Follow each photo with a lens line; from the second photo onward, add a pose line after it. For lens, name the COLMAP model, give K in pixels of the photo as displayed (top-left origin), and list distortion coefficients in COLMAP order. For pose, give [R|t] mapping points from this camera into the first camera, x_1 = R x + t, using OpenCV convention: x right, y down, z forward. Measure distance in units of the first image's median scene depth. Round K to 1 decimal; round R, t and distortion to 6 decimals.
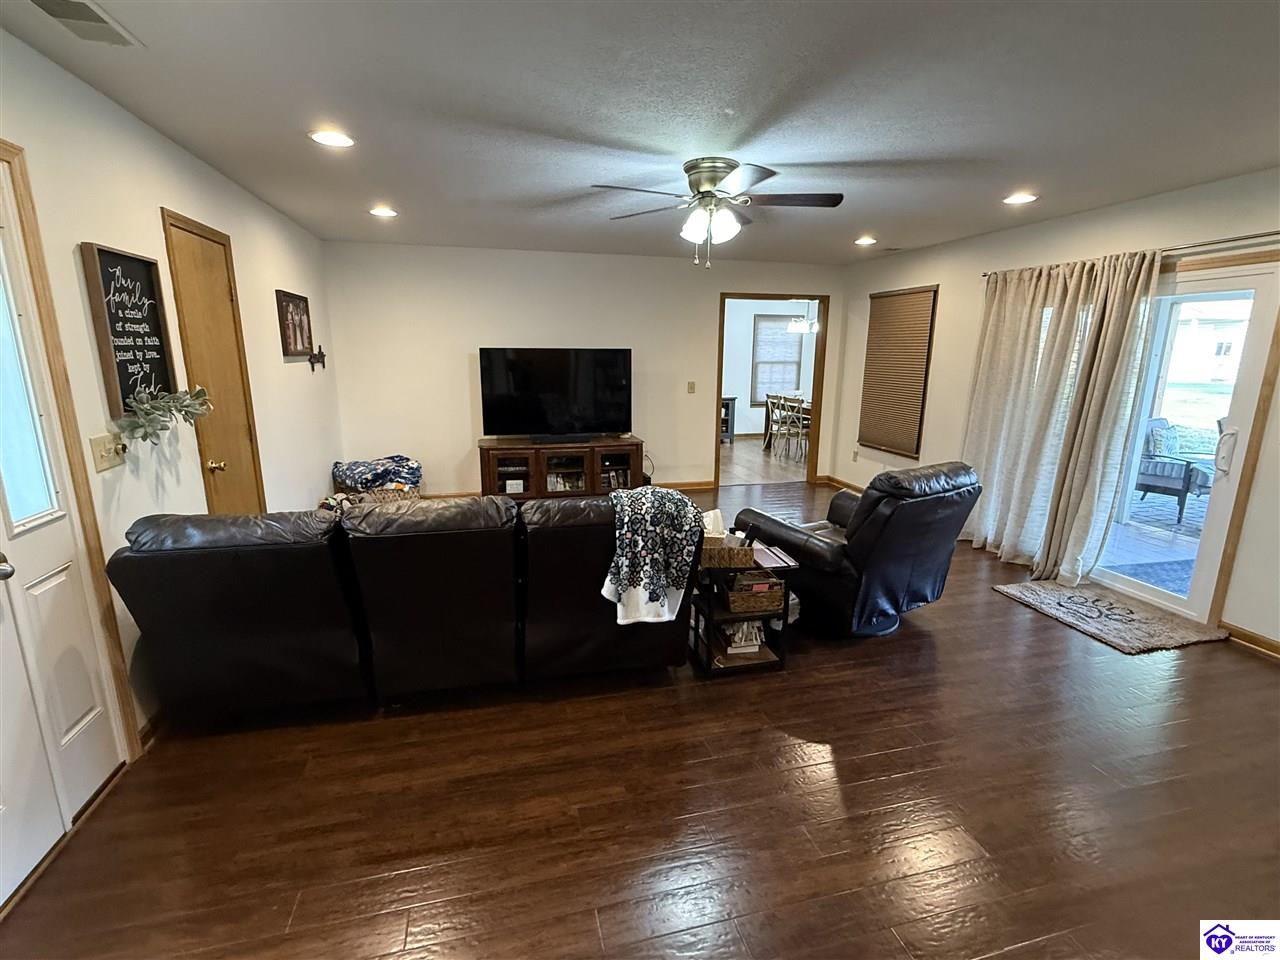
lens RADIAL K [[594.1, 0, 636.6], [0, 594.1, 483.3], [0, 0, 1]] dist [0.000128, -0.000072]
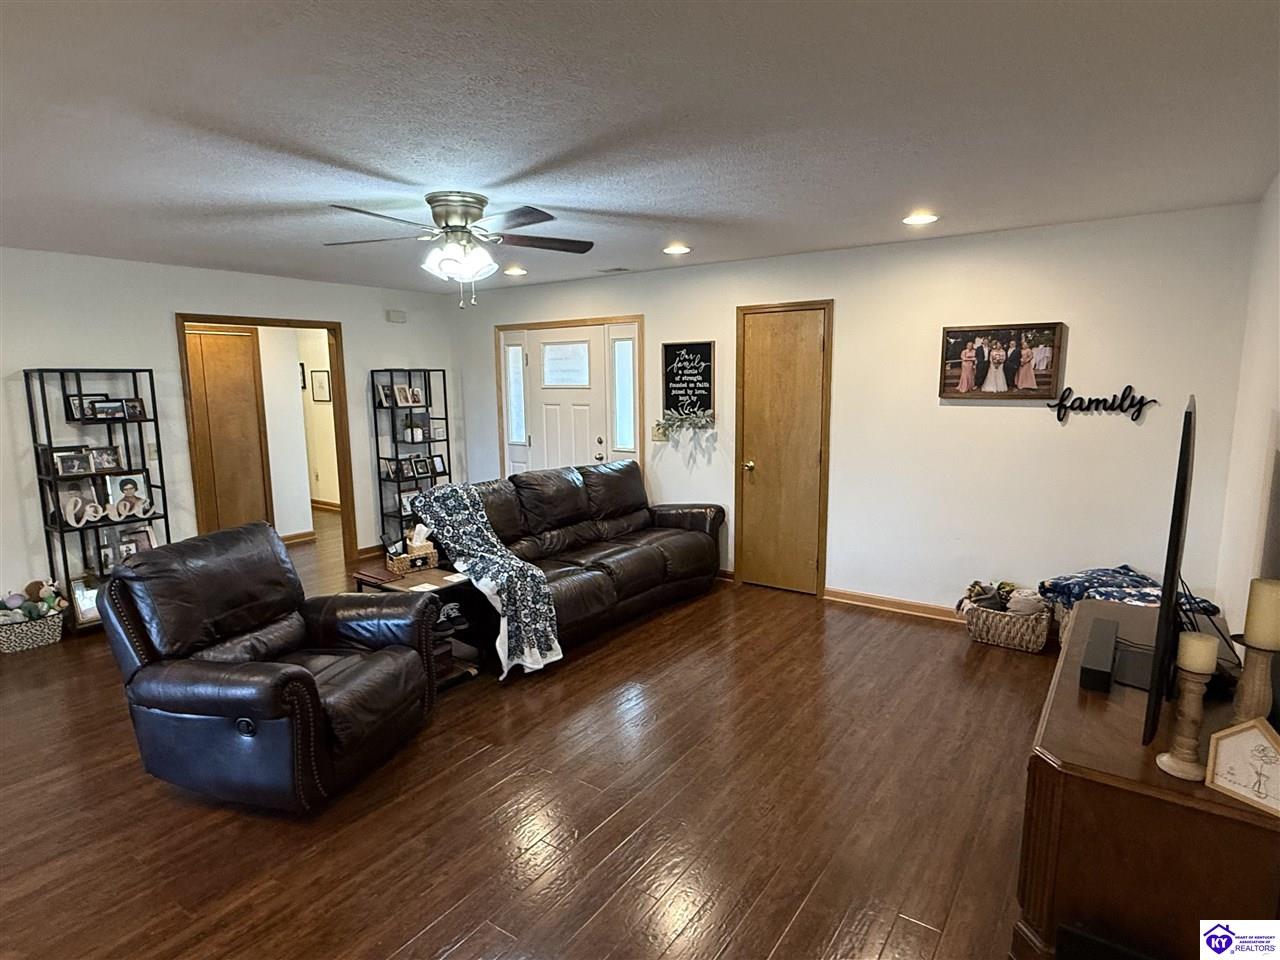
lens RADIAL K [[703.2, 0, 639.1], [0, 703.2, 481.5], [0, 0, 1]] dist [0.001127, -0.000685]
pose [[-0.758316, 0.099237, -0.644289, 0.769235], [-0.138373, 0.941319, 0.307850, -0.588228], [0.637032, 0.322600, -0.700086, 2.445068]]
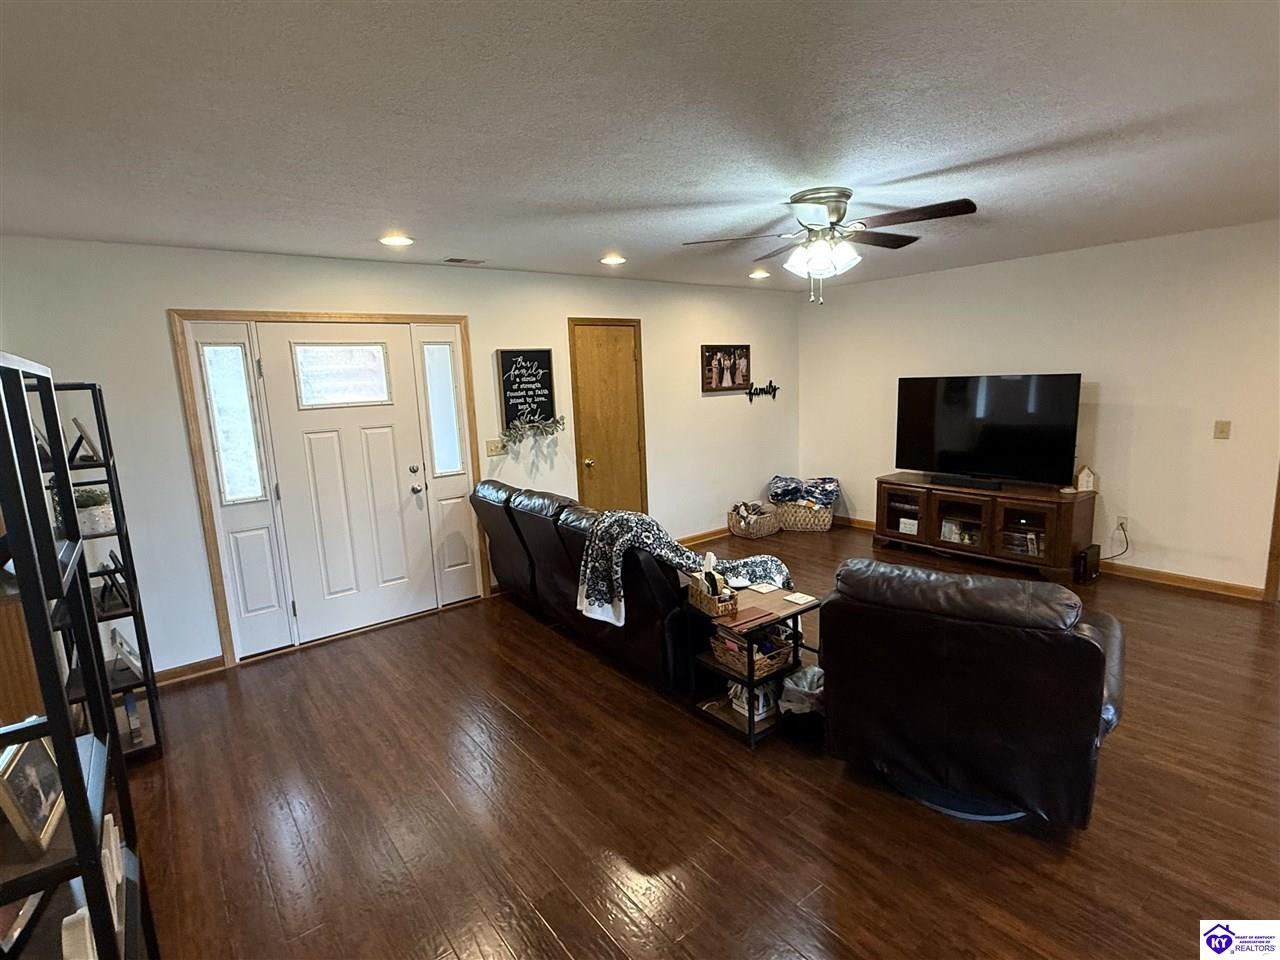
lens RADIAL K [[634.6, 0, 641.8], [0, 634.6, 480.9], [0, 0, 1]] dist [-0.001827, 0.000083]
pose [[0.409705, 0.125767, -0.903507, 1.134132], [-0.159136, 0.985117, 0.064965, -0.138217], [0.898230, 0.117164, 0.423622, 0.451140]]
